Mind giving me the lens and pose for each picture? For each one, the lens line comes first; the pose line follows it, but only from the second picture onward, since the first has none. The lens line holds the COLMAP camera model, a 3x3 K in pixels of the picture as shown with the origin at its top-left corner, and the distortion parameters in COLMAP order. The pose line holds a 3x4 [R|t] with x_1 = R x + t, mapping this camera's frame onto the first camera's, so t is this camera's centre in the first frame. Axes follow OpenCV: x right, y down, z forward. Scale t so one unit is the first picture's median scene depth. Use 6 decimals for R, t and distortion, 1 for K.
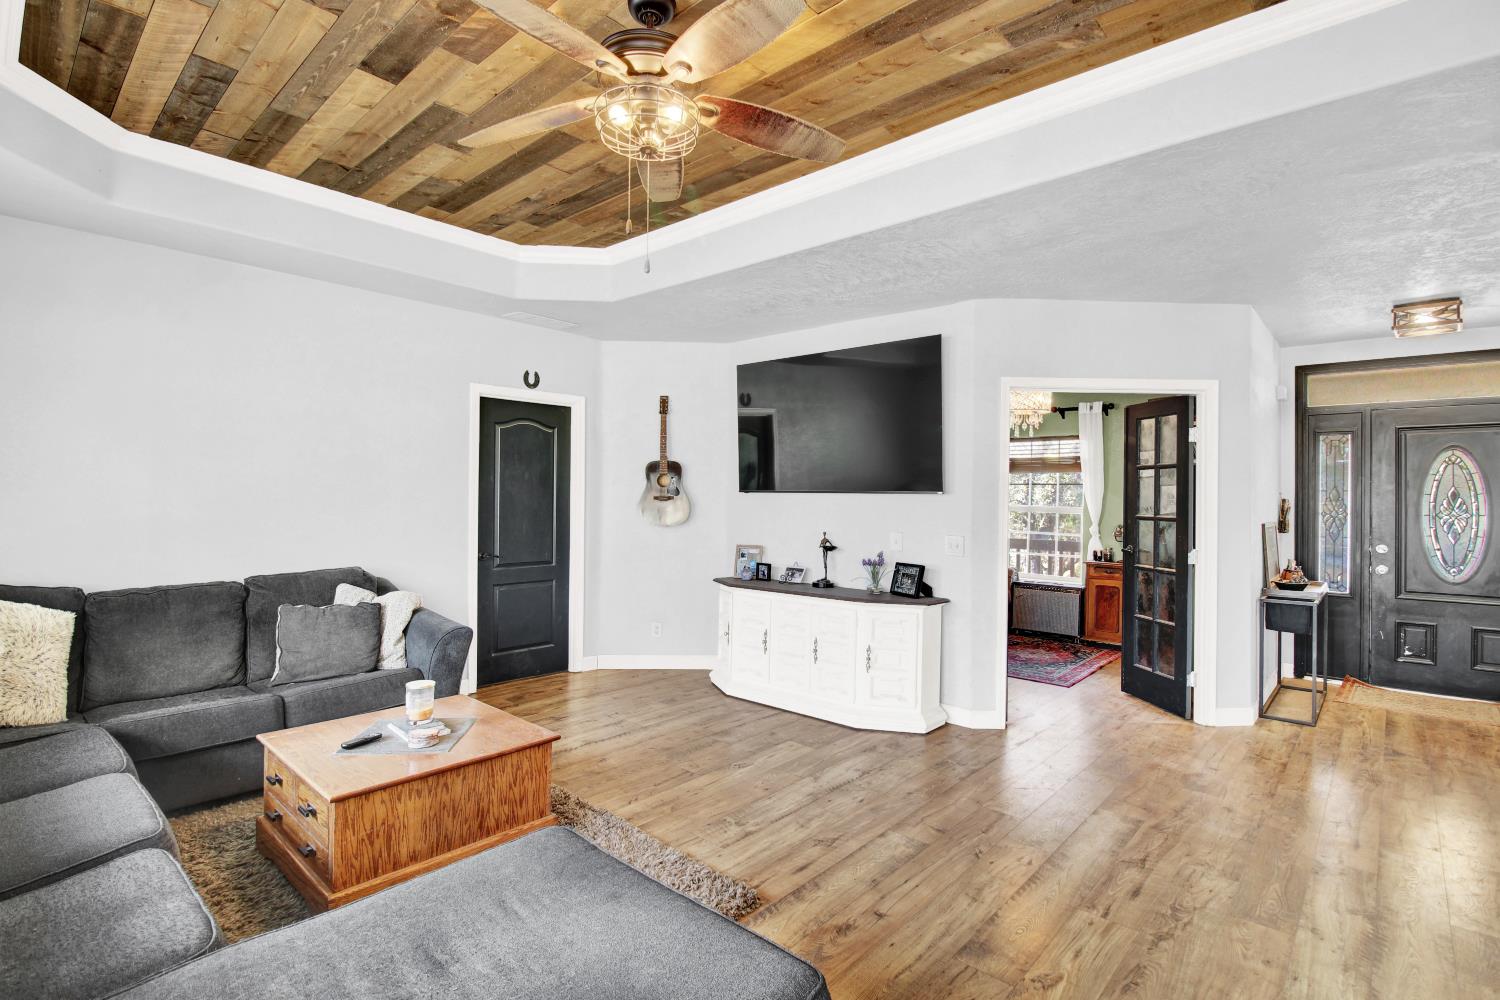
lens RADIAL K [[712.6, 0, 746.9], [0, 712.6, 497.9], [0, 0, 1]] dist [-0.011708, -0.000202]
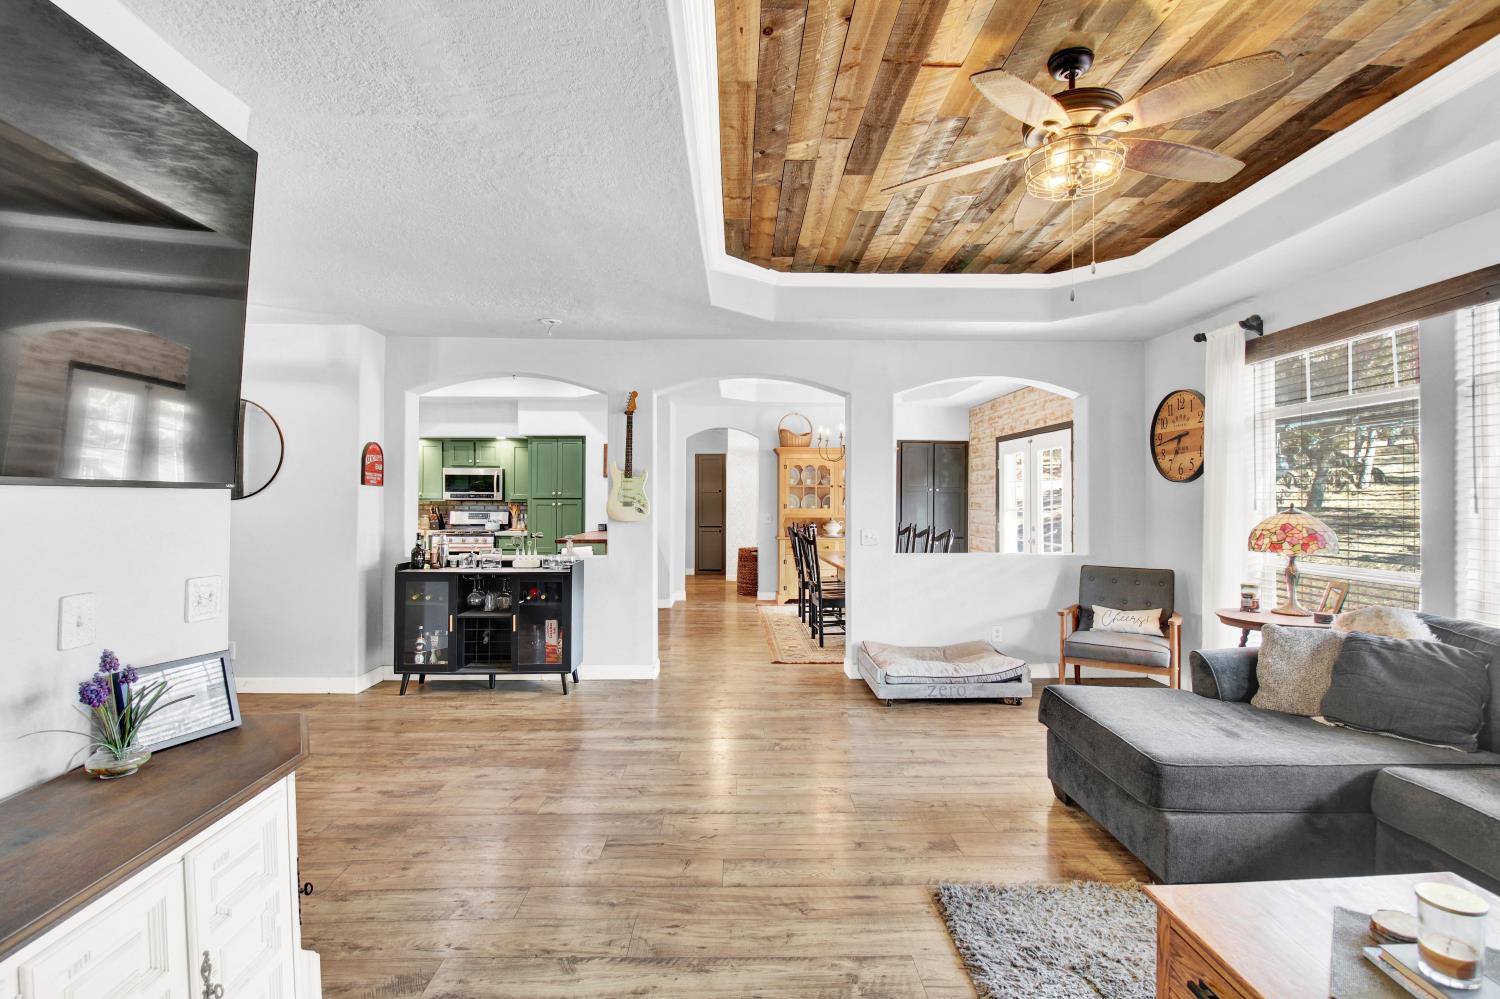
lens RADIAL K [[712.6, 0, 749.4], [0, 712.6, 495.2], [0, 0, 1]] dist [-0.011708, -0.000202]
pose [[-0.698624, -0.011557, 0.715396, -1.737987], [-0.009527, 0.999931, 0.006850, -0.047923], [-0.715426, -0.002029, -0.698686, 6.346221]]
